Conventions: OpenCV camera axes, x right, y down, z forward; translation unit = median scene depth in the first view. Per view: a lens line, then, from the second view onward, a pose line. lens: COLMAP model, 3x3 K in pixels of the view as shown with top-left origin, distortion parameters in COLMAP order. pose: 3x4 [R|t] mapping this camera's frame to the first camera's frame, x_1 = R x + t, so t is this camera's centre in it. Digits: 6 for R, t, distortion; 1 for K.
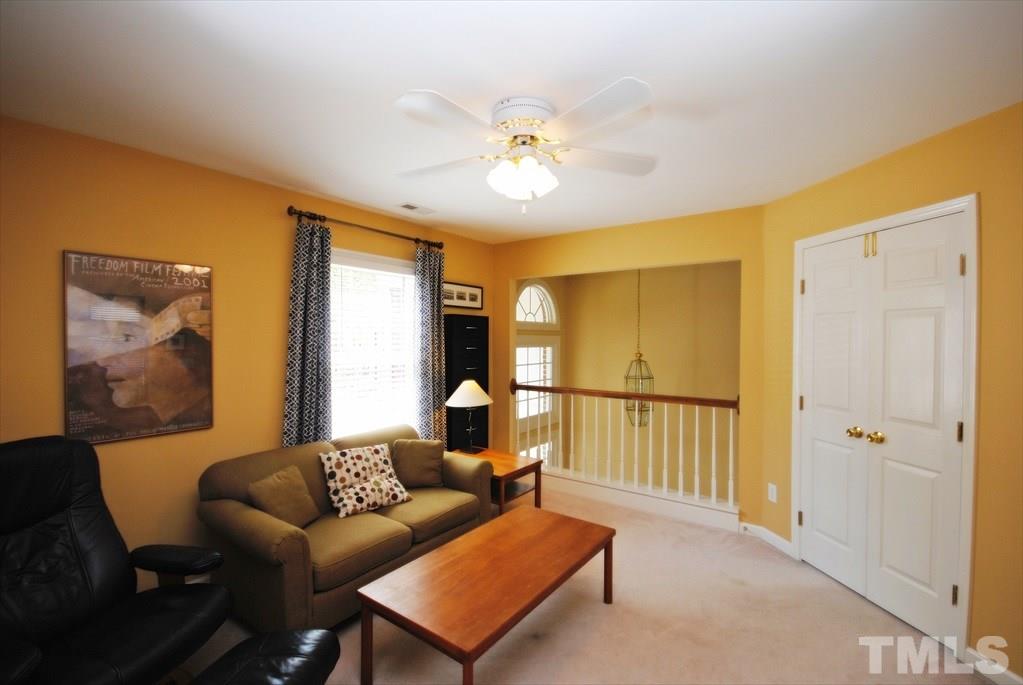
lens RADIAL K [[453.3, 0, 514.2], [0, 453.3, 343.4], [0, 0, 1]] dist [0.003768, -0.000406]
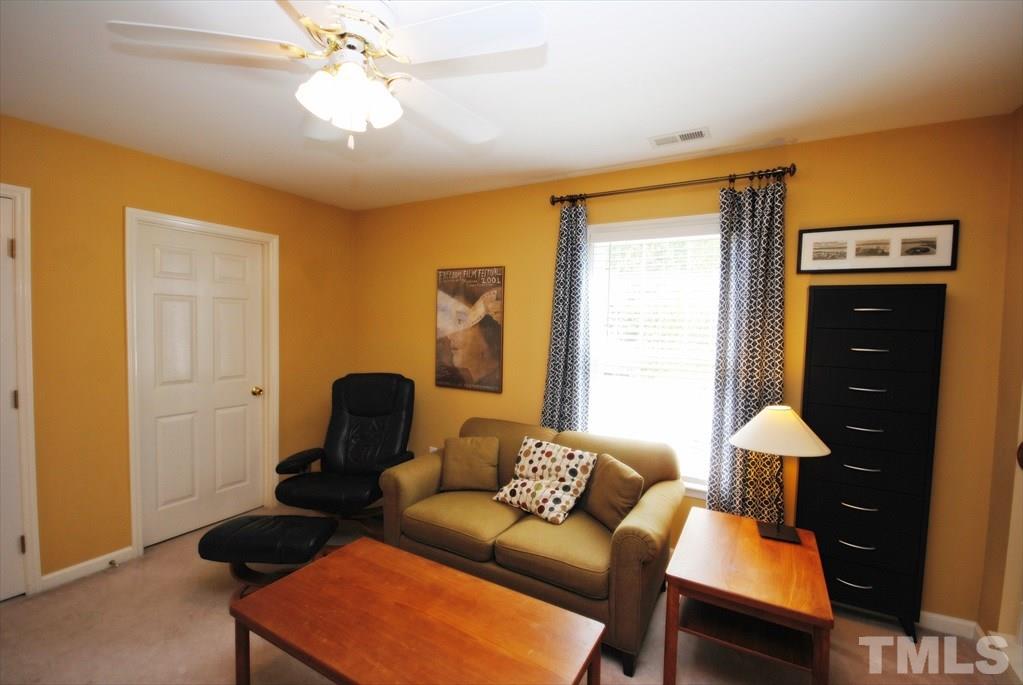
lens RADIAL K [[453.3, 0, 514.2], [0, 453.3, 343.4], [0, 0, 1]] dist [0.003768, -0.000406]
pose [[0.111122, 0.047957, -0.992649, 0.606740], [-0.031584, 0.998501, 0.044704, -0.011917], [0.993305, 0.026384, 0.112470, 0.908783]]
